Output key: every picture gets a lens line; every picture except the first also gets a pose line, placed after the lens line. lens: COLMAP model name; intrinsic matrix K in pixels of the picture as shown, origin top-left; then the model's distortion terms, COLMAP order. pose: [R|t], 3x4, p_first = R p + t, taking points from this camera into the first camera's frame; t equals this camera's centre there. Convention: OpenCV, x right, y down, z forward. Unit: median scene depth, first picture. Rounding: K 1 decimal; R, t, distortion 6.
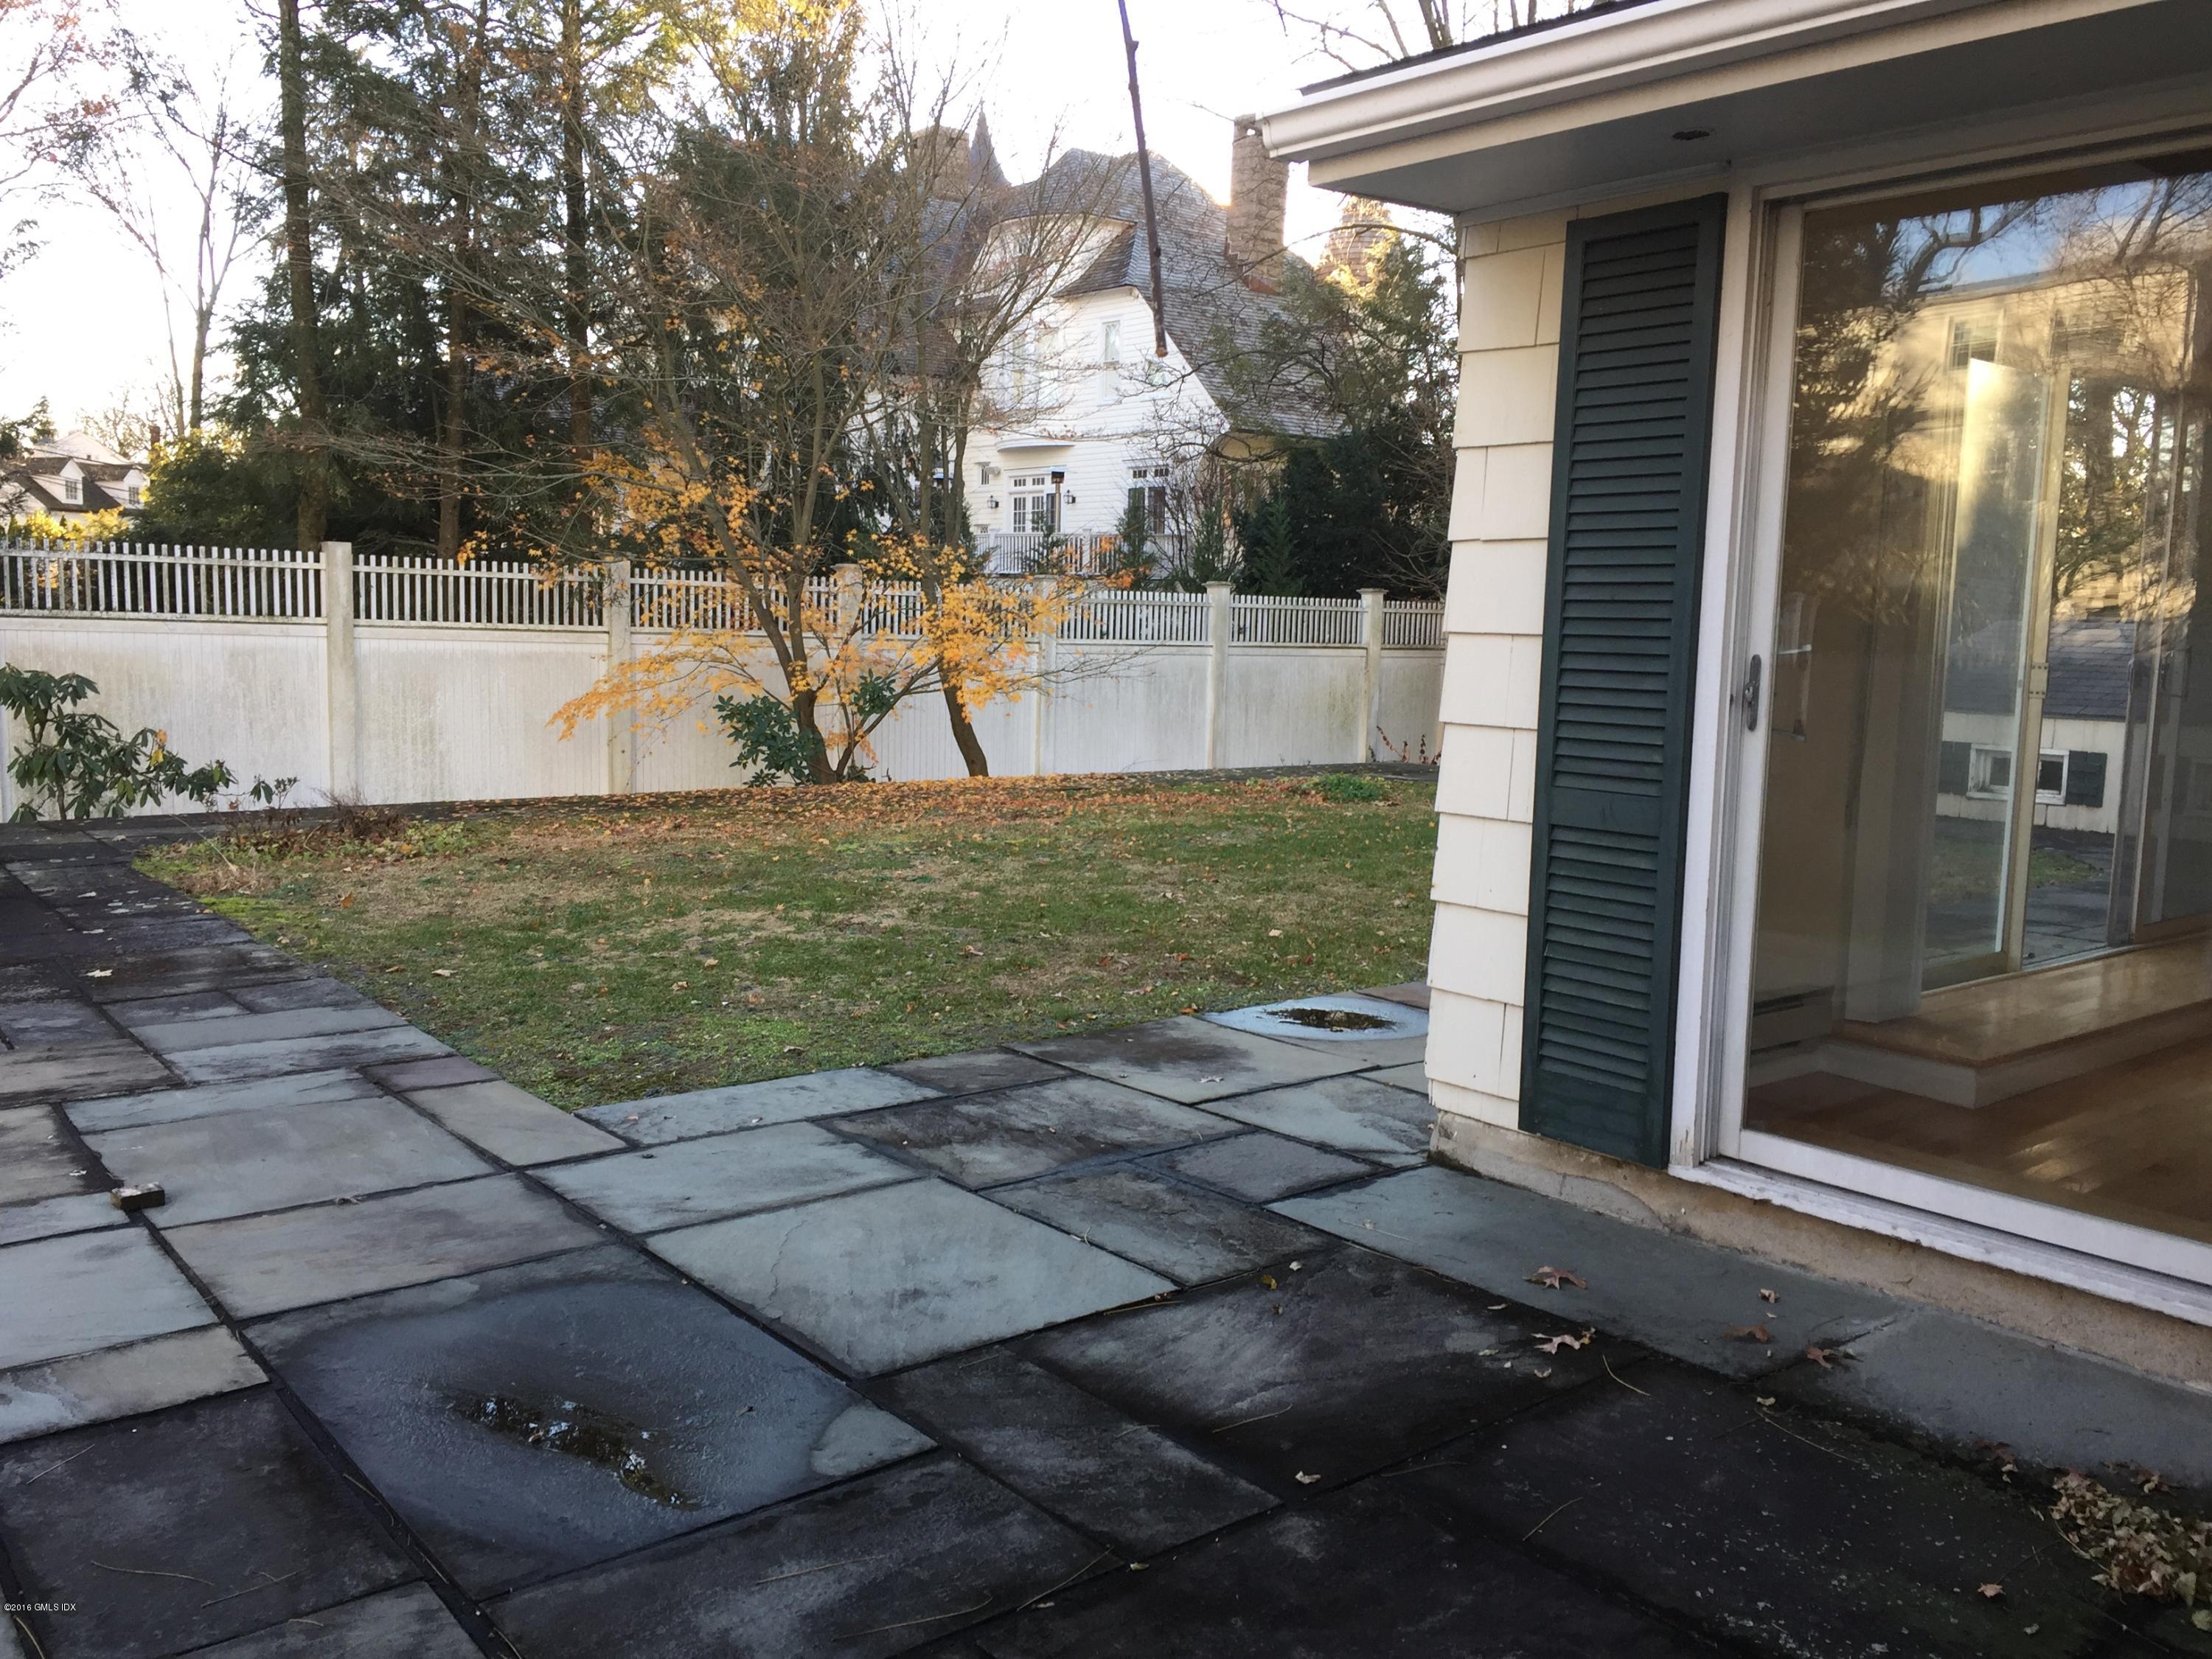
lens RADIAL K [[1887.0, 0, 1096.3], [0, 1887.0, 831.0], [0, 0, 1]] dist [0.078200, -0.083136]
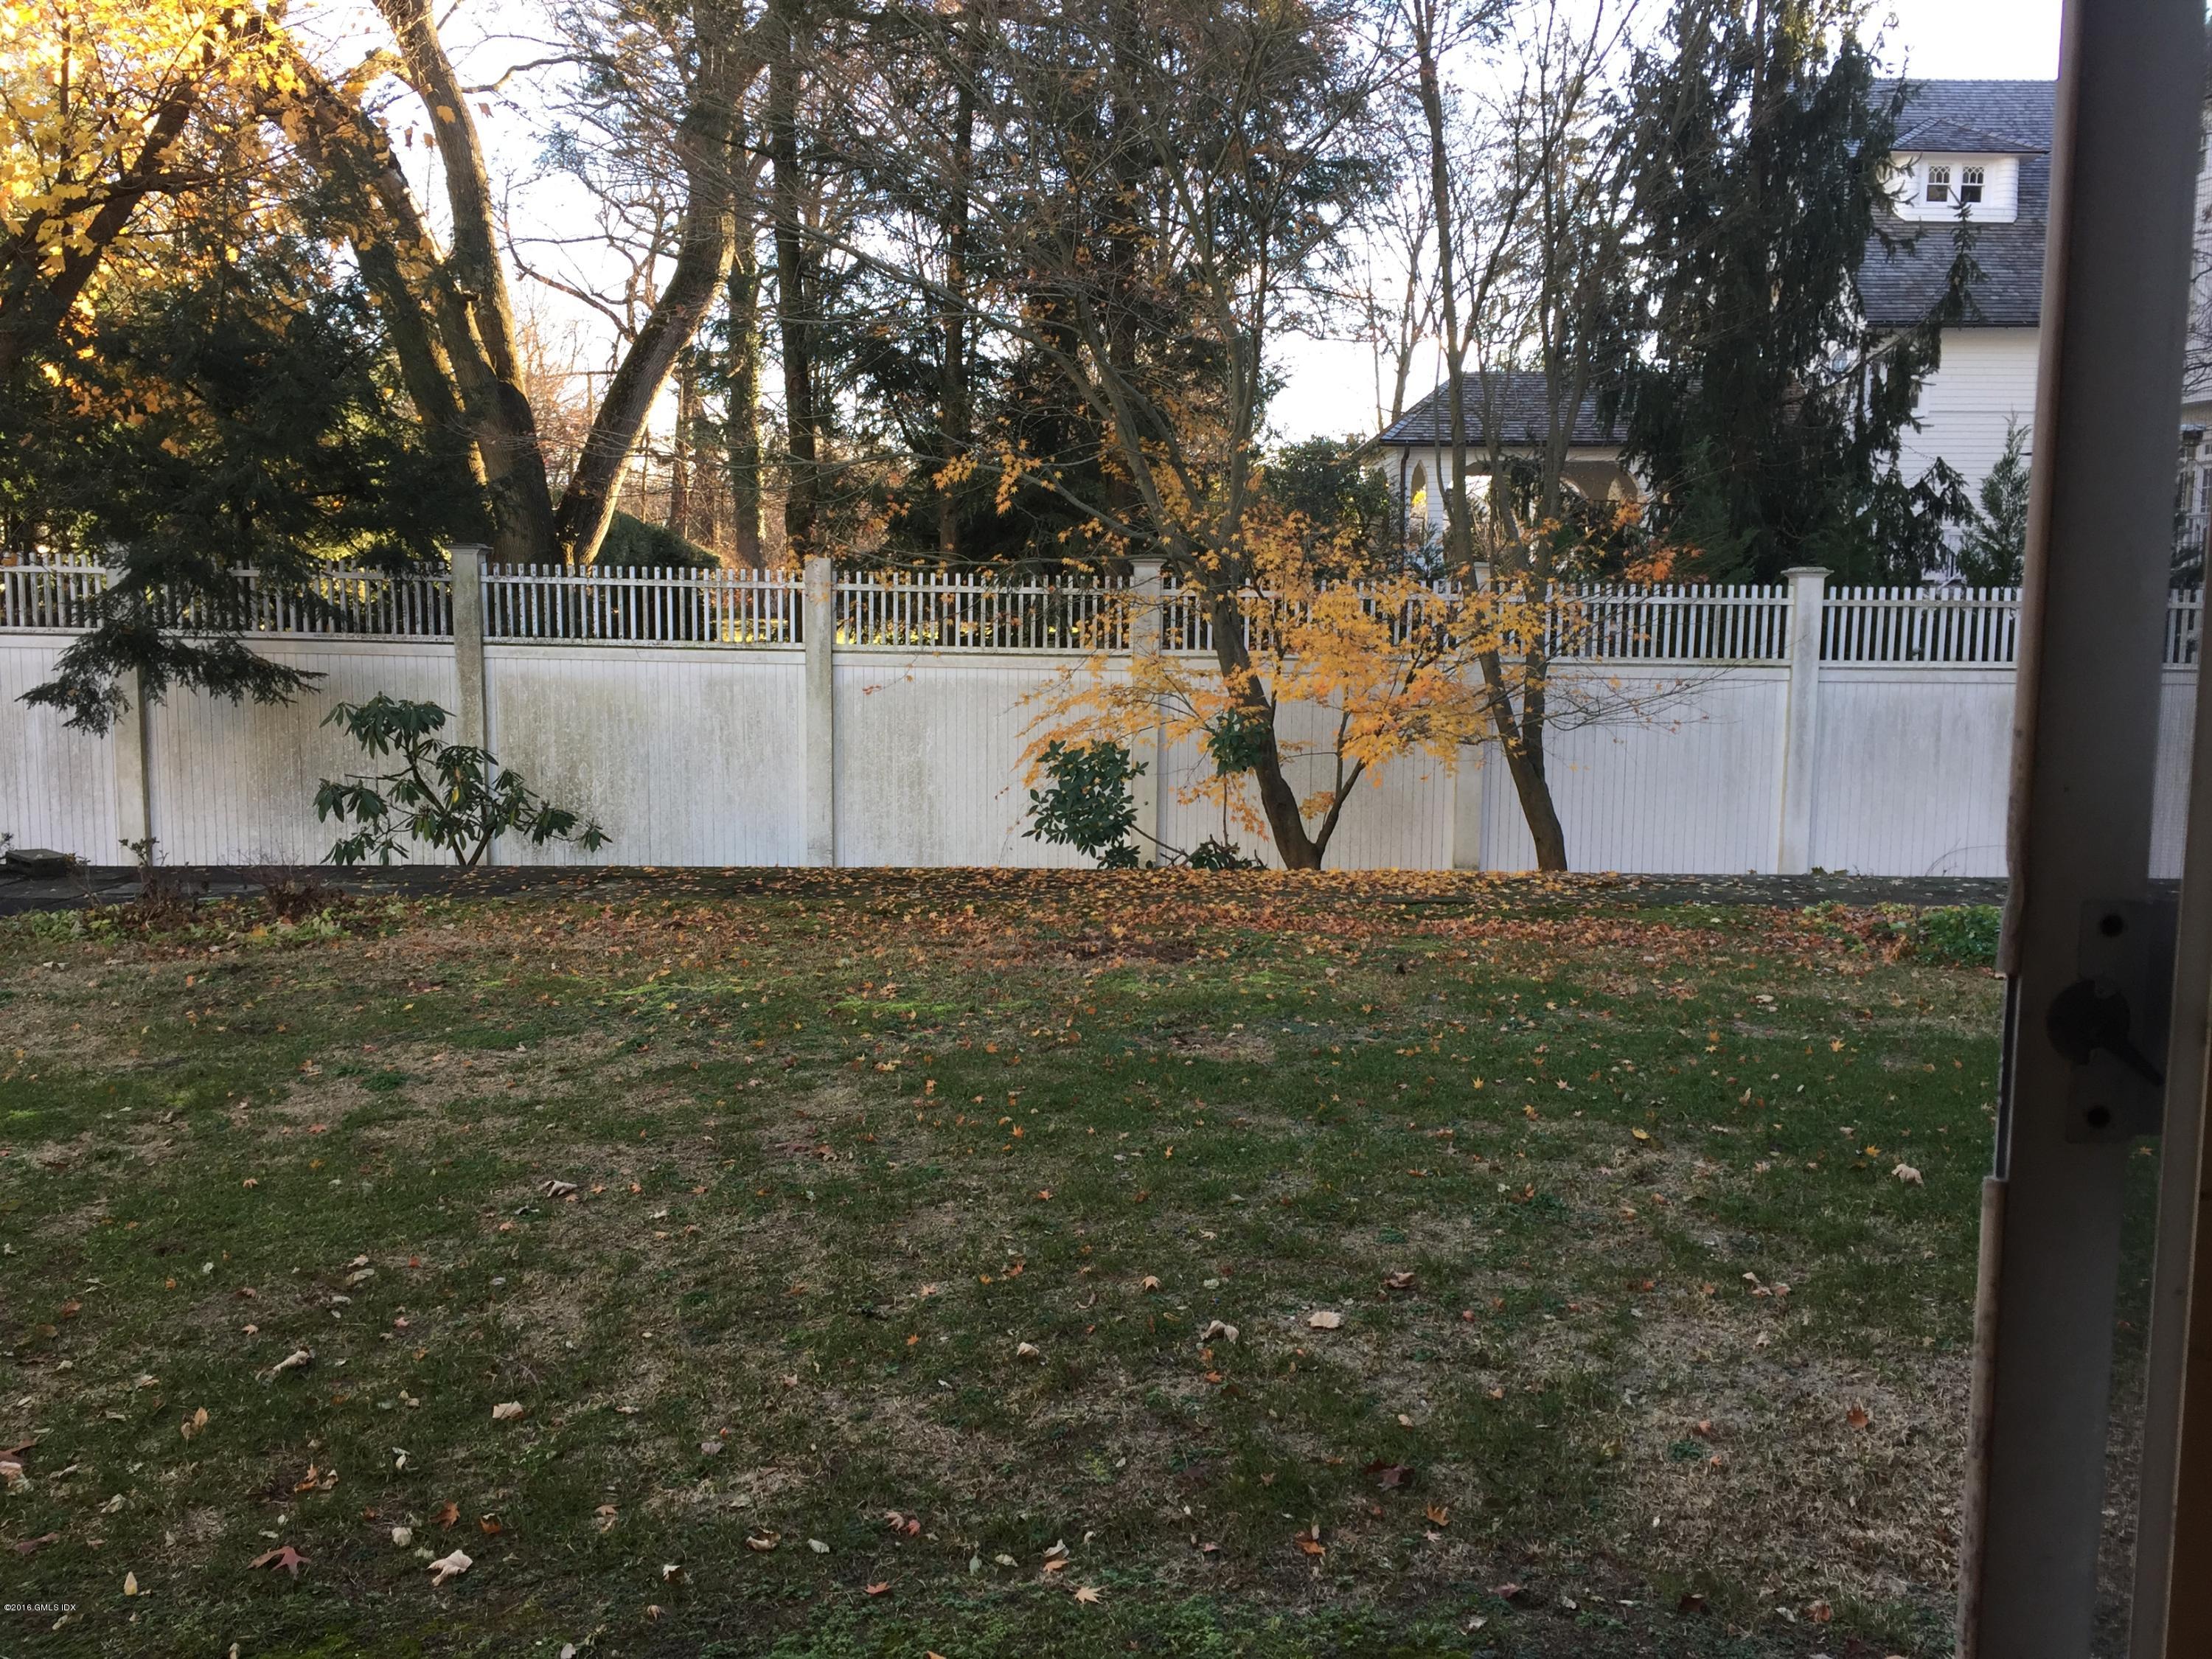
lens RADIAL K [[1887.0, 0, 1101.8], [0, 1887.0, 820.9], [0, 0, 1]] dist [0.078200, -0.083136]
pose [[0.782074, 0.048059, -0.621329, 0.266016], [-0.061221, 0.998124, 0.000143, -0.038471], [0.620171, 0.037926, 0.783550, 0.407436]]
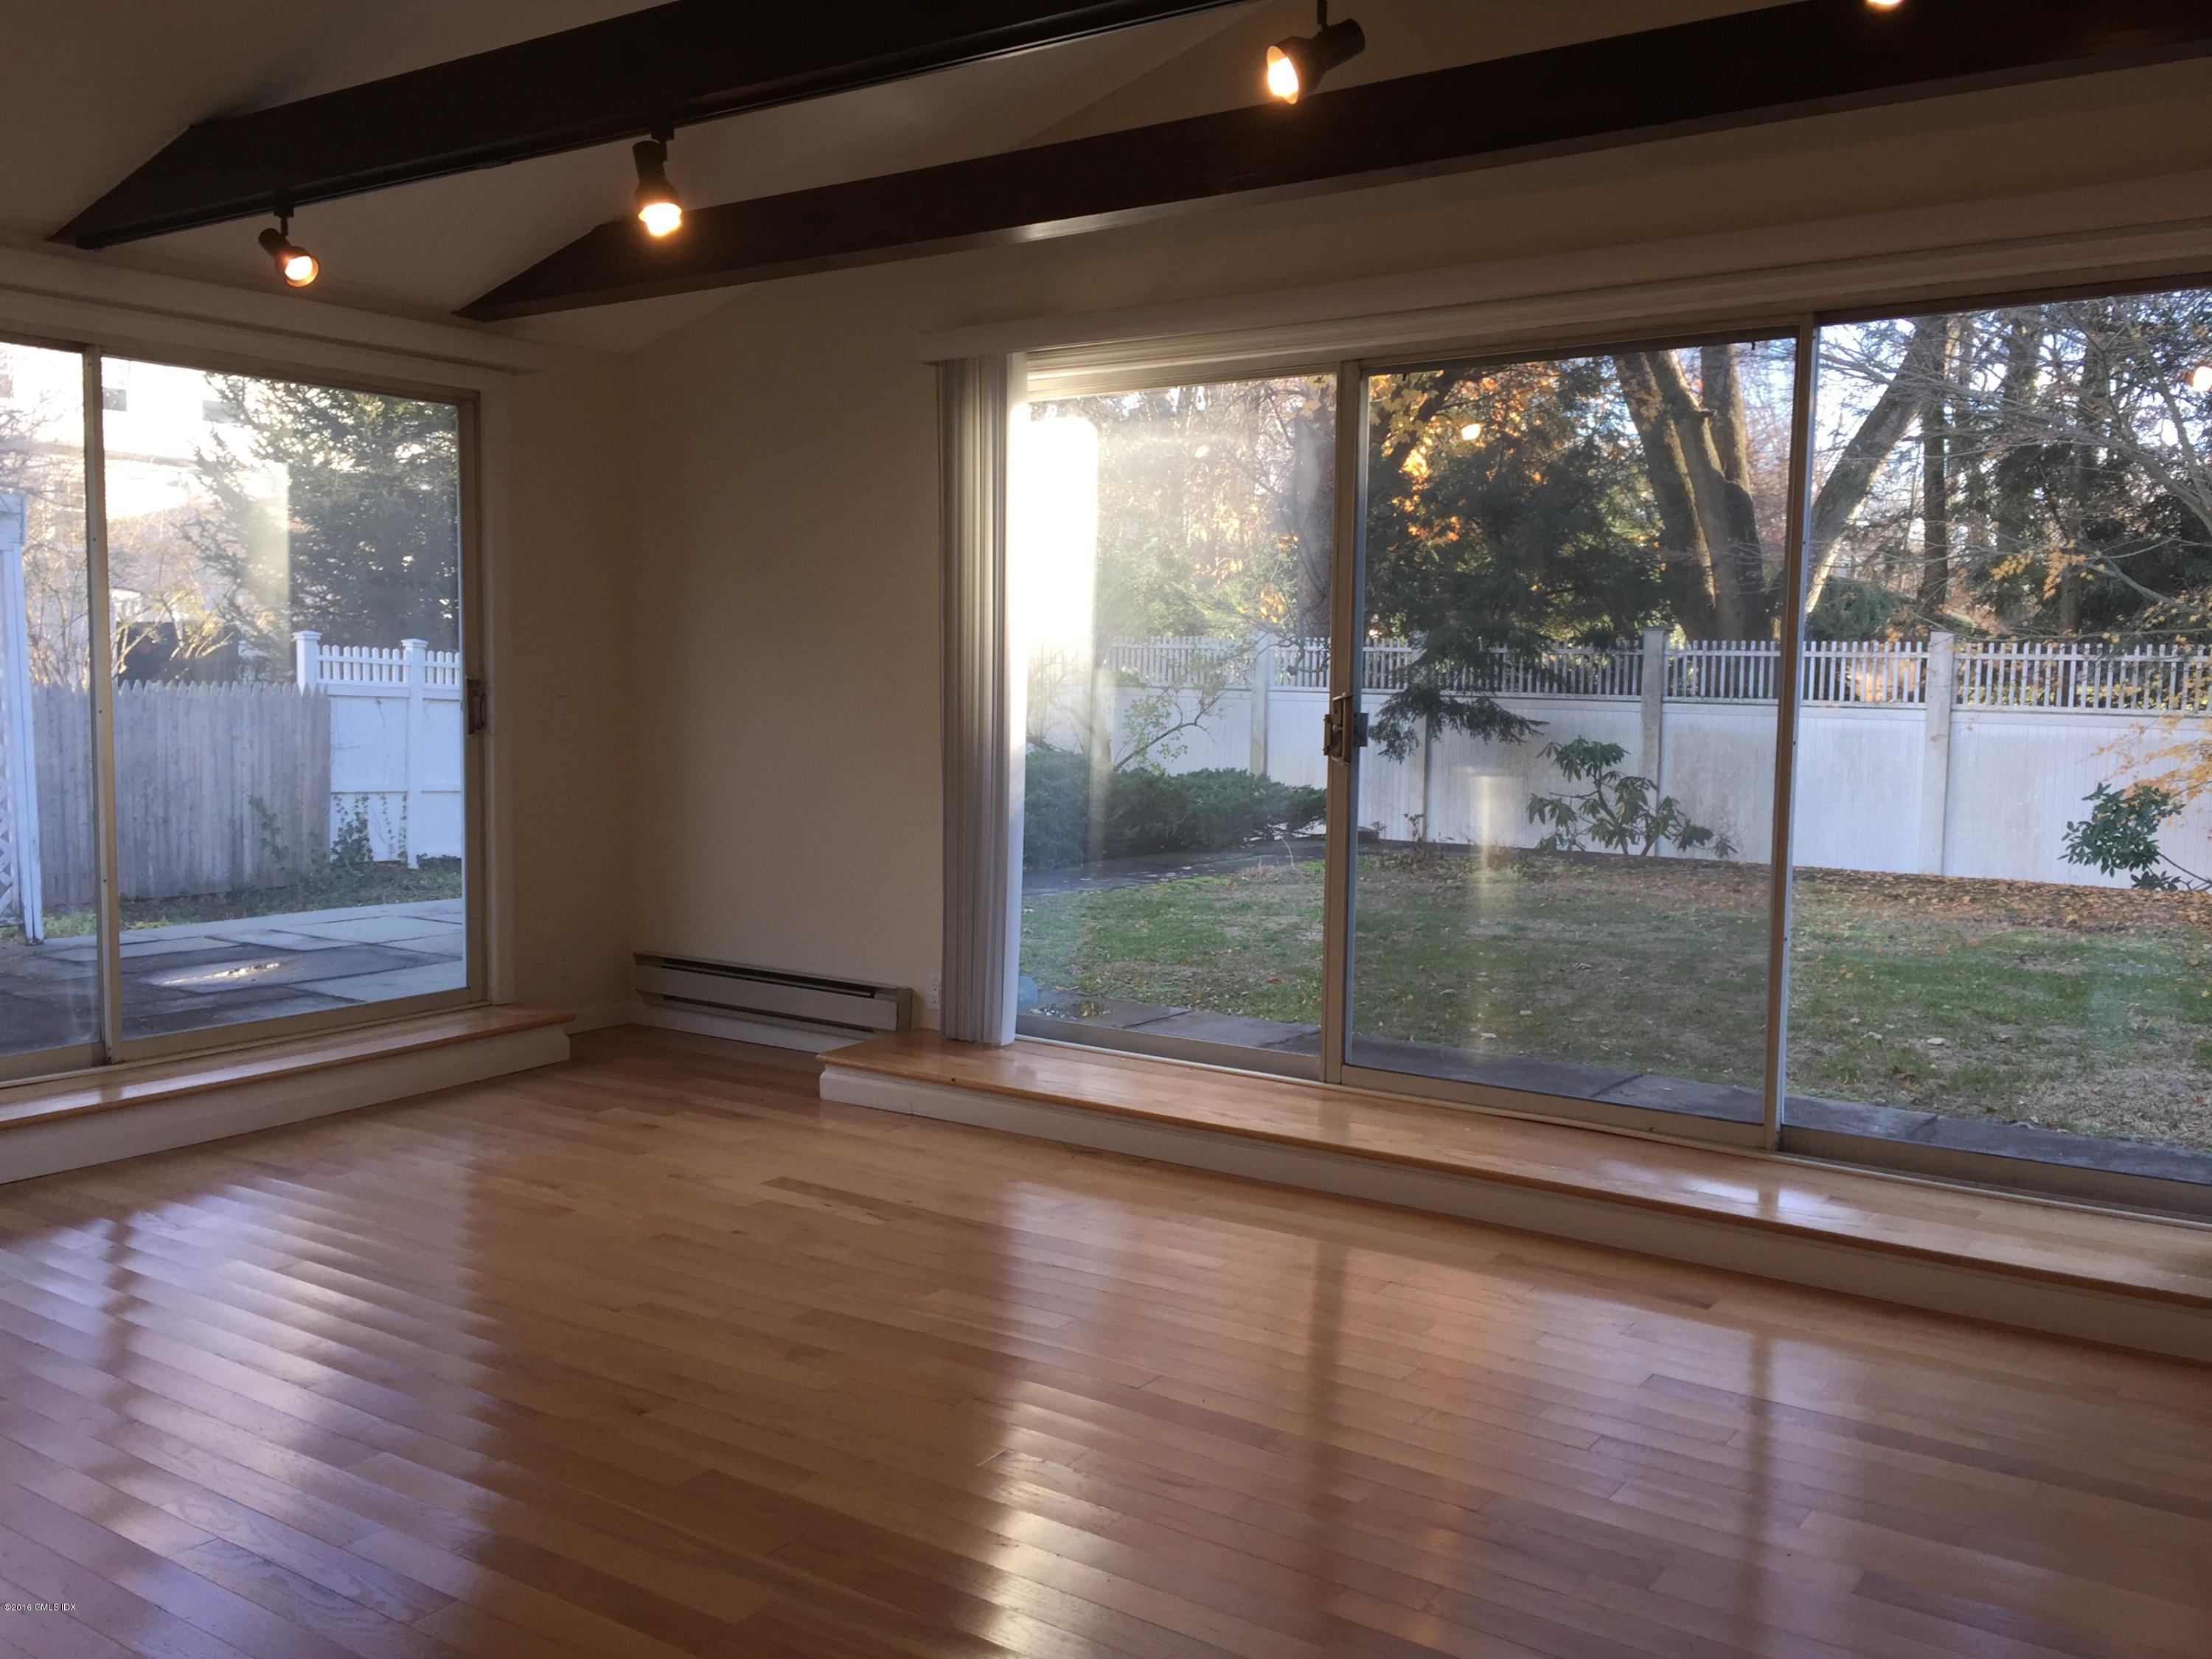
lens RADIAL K [[1887.0, 0, 1094.5], [0, 1887.0, 847.5], [0, 0, 1]] dist [0.078200, -0.083136]
pose [[0.250558, 0.068455, -0.965678, 0.533636], [-0.119328, 0.992074, 0.039364, -0.018490], [0.960719, 0.105369, 0.256741, 0.294263]]
